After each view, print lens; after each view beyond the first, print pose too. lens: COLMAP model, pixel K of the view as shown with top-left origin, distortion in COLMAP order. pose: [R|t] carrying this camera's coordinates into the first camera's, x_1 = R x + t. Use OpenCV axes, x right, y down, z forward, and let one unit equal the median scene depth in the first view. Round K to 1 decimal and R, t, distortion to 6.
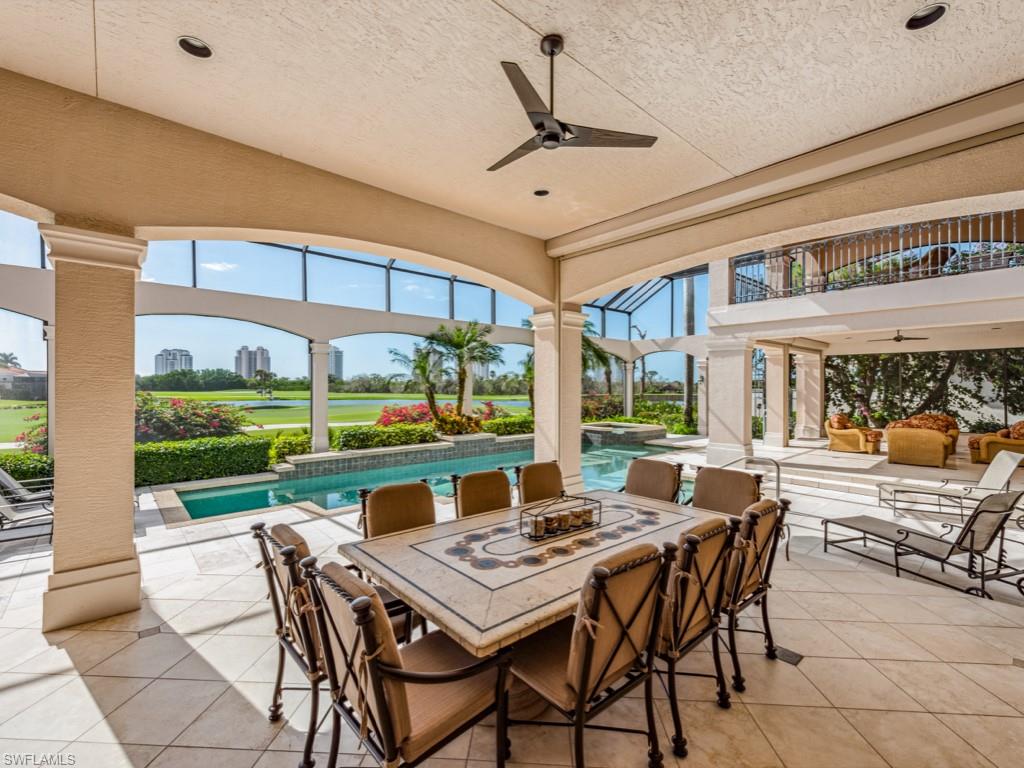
lens RADIAL K [[449.7, 0, 509.1], [0, 449.7, 387.8], [0, 0, 1]] dist [0.015708, -0.004189]
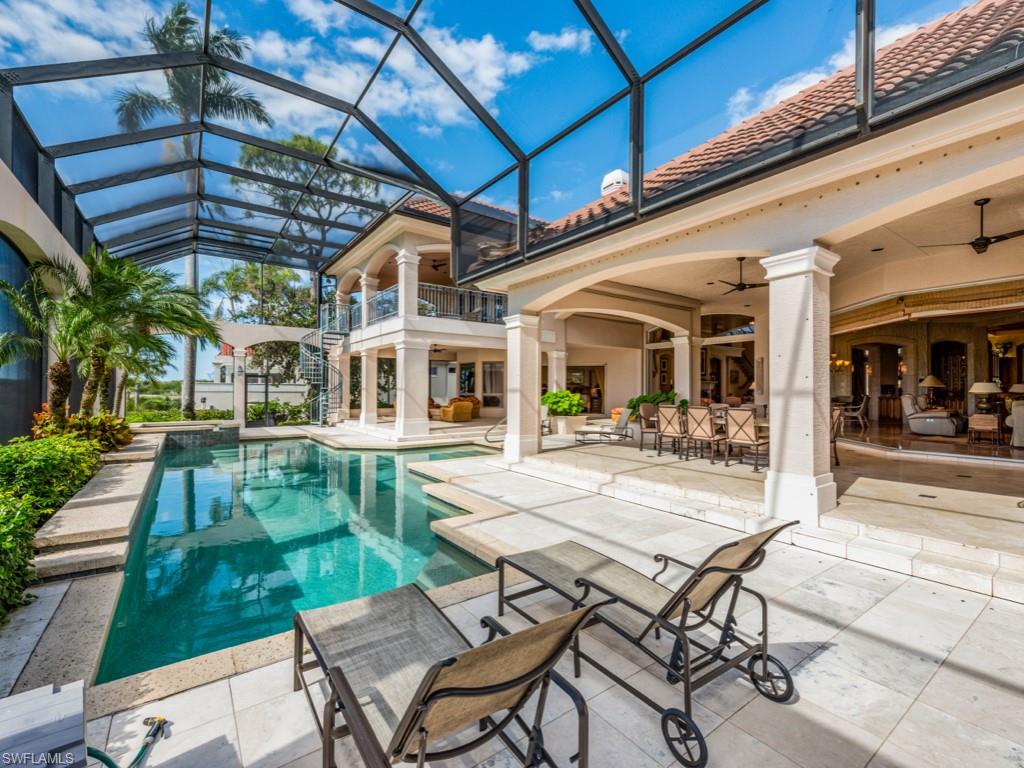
lens RADIAL K [[449.7, 0, 510.3], [0, 449.7, 384.1], [0, 0, 1]] dist [0.015708, -0.004189]
pose [[0.096307, 0.004880, 0.995340, -0.606812], [-0.003113, 0.999985, -0.004602, 0.019131], [-0.995347, -0.002656, 0.096321, 0.435580]]
